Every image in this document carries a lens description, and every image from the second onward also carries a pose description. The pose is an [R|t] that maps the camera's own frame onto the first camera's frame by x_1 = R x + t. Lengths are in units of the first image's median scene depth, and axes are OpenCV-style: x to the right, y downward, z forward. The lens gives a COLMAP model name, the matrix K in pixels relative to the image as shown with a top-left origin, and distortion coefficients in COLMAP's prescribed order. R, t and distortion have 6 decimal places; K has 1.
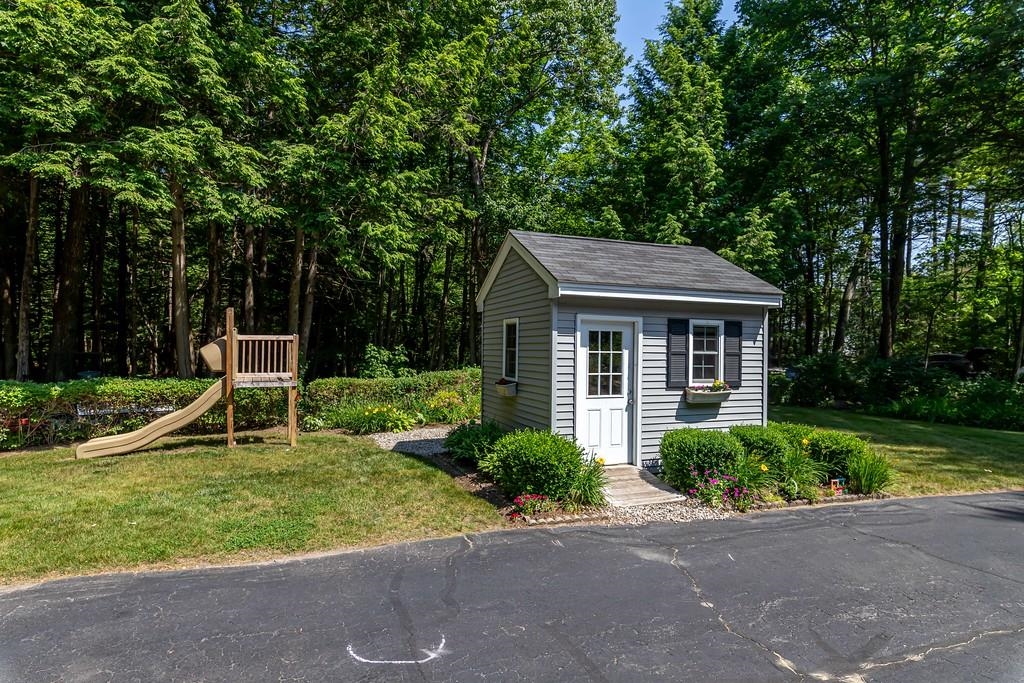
lens RADIAL K [[547.5, 0, 511.2], [0, 547.5, 346.5], [0, 0, 1]] dist [0.000335, 0.000047]
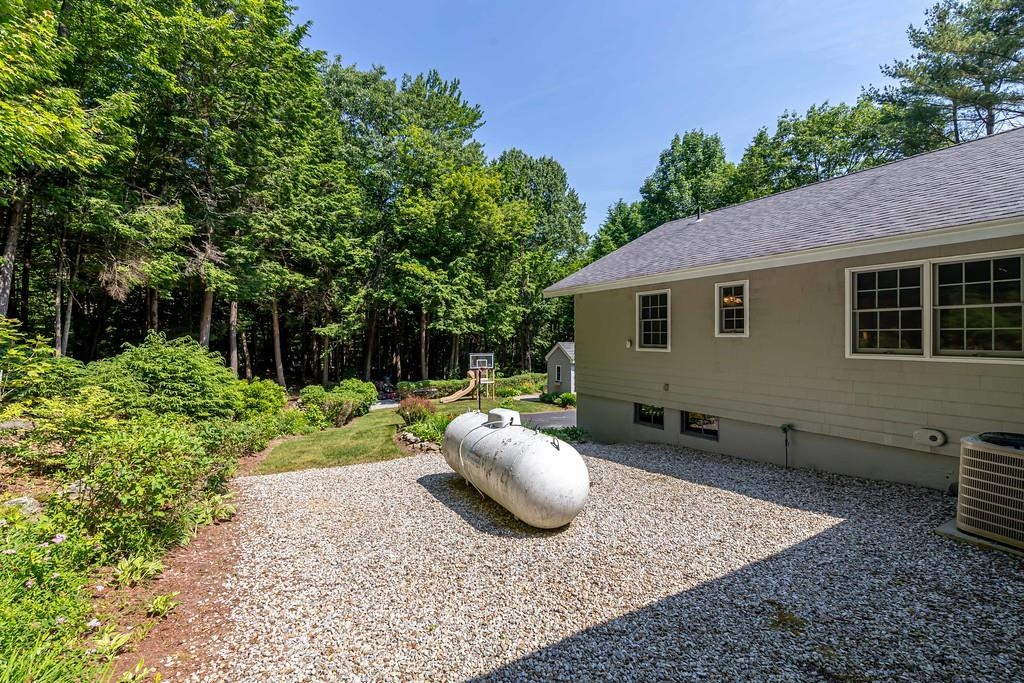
lens RADIAL K [[453.1, 0, 512.0], [0, 453.1, 341.5], [0, 0, 1]] dist [0.025259, -0.000091]
pose [[0.999655, -0.005763, 0.025635, -0.361433], [0.005629, 0.999970, 0.005292, -0.208263], [-0.025665, -0.005146, 0.999657, -1.928122]]
